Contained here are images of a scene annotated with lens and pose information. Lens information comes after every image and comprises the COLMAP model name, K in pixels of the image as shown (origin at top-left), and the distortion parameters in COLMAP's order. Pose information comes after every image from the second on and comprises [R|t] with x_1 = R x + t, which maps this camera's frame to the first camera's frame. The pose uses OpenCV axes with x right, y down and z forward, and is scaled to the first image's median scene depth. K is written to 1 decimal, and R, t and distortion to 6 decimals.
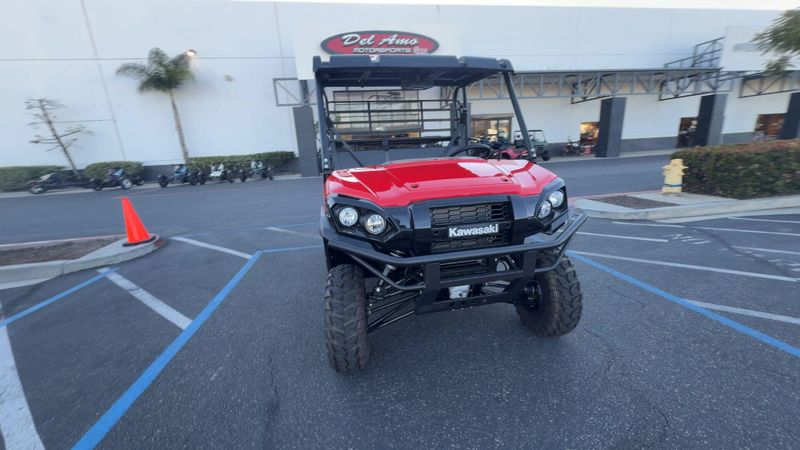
lens RADIAL K [[310.4, 0, 397.3], [0, 310.4, 227.4], [0, 0, 1]] dist [0.000330, -0.000739]
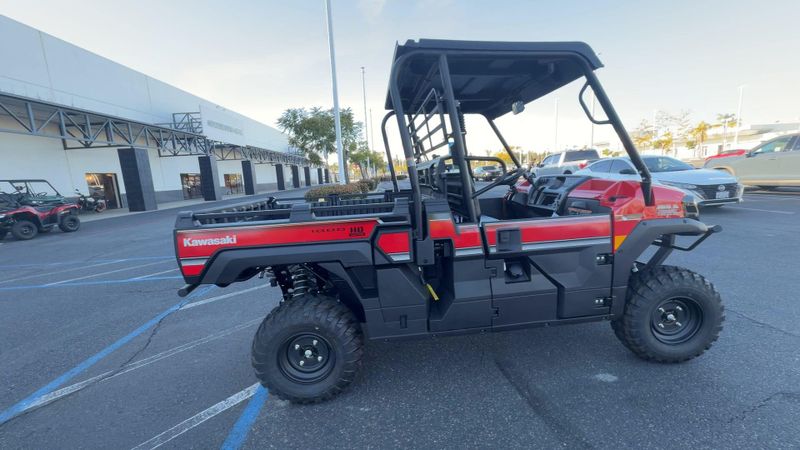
lens RADIAL K [[310.4, 0, 400.0], [0, 310.4, 223.6], [0, 0, 1]] dist [0.000330, -0.000739]
pose [[0.121781, -0.110645, 0.986371, -0.141599], [0.293211, 0.953426, 0.070749, -0.037614], [-0.948260, 0.280599, 0.148551, 0.176300]]
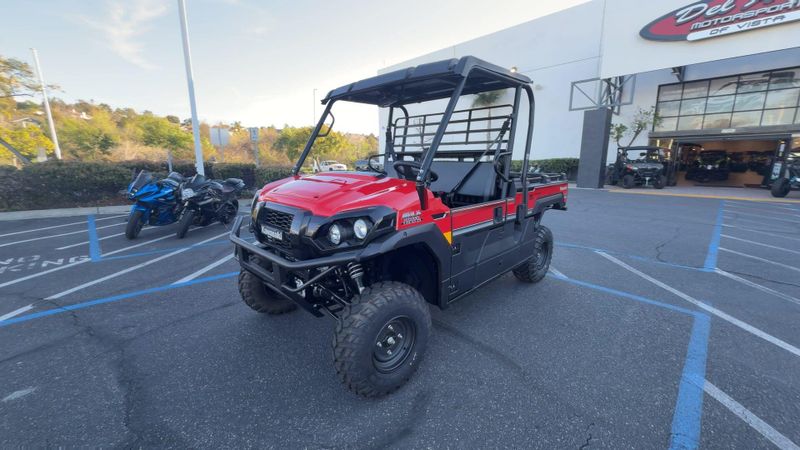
lens RADIAL K [[310.4, 0, 402.7], [0, 310.4, 224.7], [0, 0, 1]] dist [0.000330, -0.000739]
pose [[0.566269, 0.212185, -0.796440, 0.131766], [-0.229667, 0.968644, 0.094769, -0.022515], [0.791576, 0.129251, 0.597246, 0.063281]]
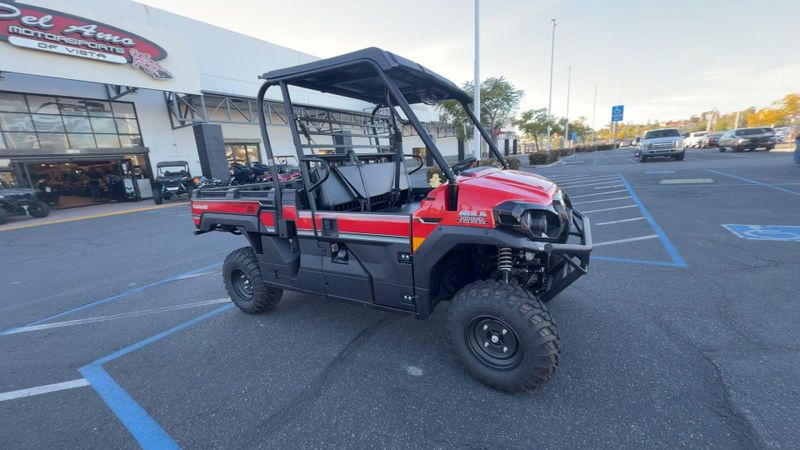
lens RADIAL K [[310.4, 0, 396.7], [0, 310.4, 226.0], [0, 0, 1]] dist [0.000330, -0.000739]
pose [[0.670497, -0.153164, 0.725931, -0.110124], [0.215916, 0.976390, 0.006580, -0.011221], [-0.709799, 0.152328, 0.687737, 0.058517]]
